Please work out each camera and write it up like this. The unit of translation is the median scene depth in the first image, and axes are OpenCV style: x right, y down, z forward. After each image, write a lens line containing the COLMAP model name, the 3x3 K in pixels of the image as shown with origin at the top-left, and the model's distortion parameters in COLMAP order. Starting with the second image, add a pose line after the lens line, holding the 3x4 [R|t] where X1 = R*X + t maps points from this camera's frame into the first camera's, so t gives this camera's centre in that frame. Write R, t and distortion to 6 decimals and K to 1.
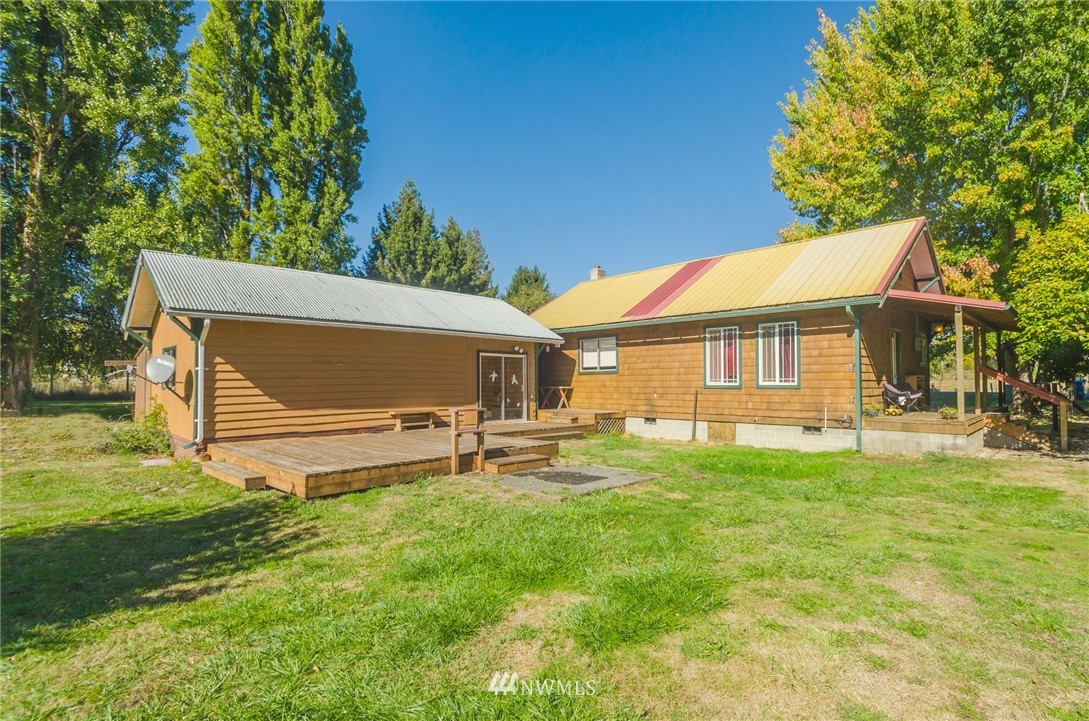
lens RADIAL K [[528.7, 0, 543.0], [0, 528.7, 370.4], [0, 0, 1]] dist [0.002721, -0.001845]
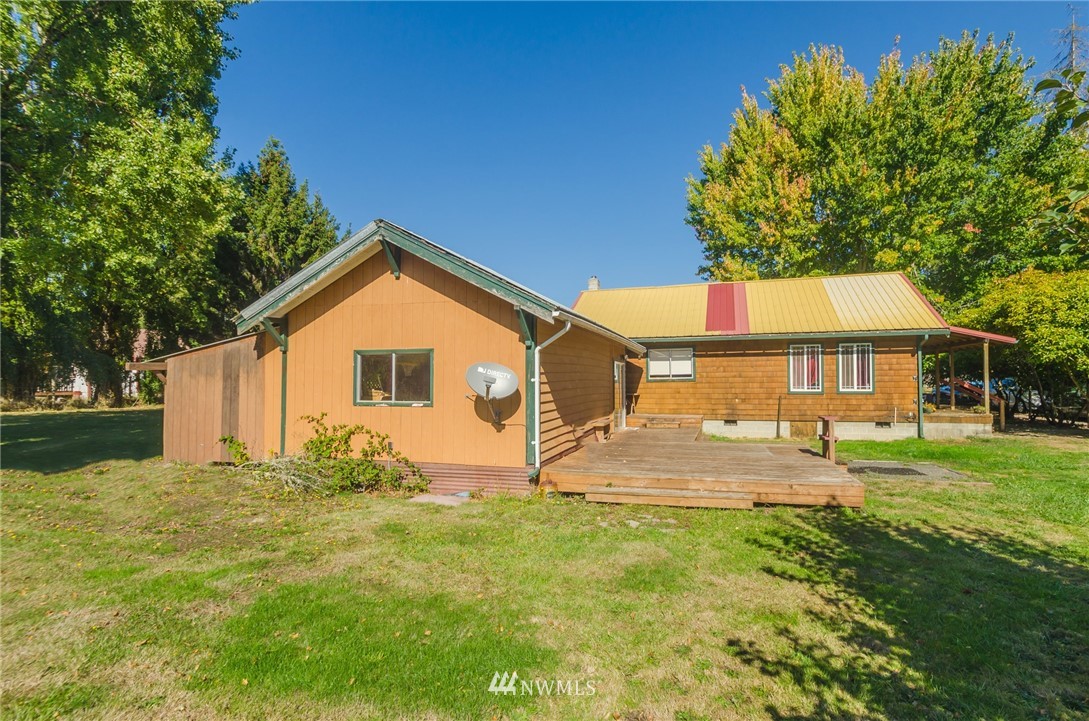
lens RADIAL K [[528.7, 0, 562.2], [0, 528.7, 382.9], [0, 0, 1]] dist [0.002721, -0.001845]
pose [[0.871903, 0.000946, 0.489678, -0.706641], [-0.009310, 0.999849, 0.014645, -0.004567], [-0.489590, -0.017328, 0.871780, 0.186721]]
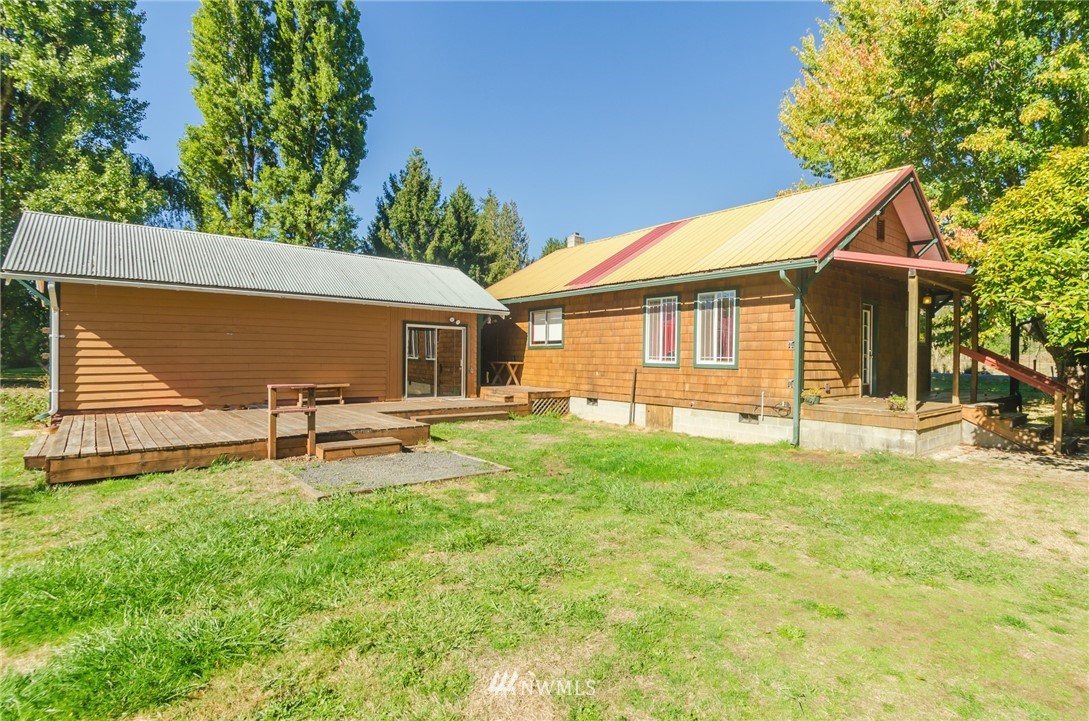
lens RADIAL K [[528.7, 0, 542.4], [0, 528.7, 360.0], [0, 0, 1]] dist [0.002721, -0.001845]
pose [[0.995370, 0.017202, -0.094568, 0.210559], [-0.014527, 0.999477, 0.028907, -0.000169], [0.095016, -0.027400, 0.995099, 0.100642]]
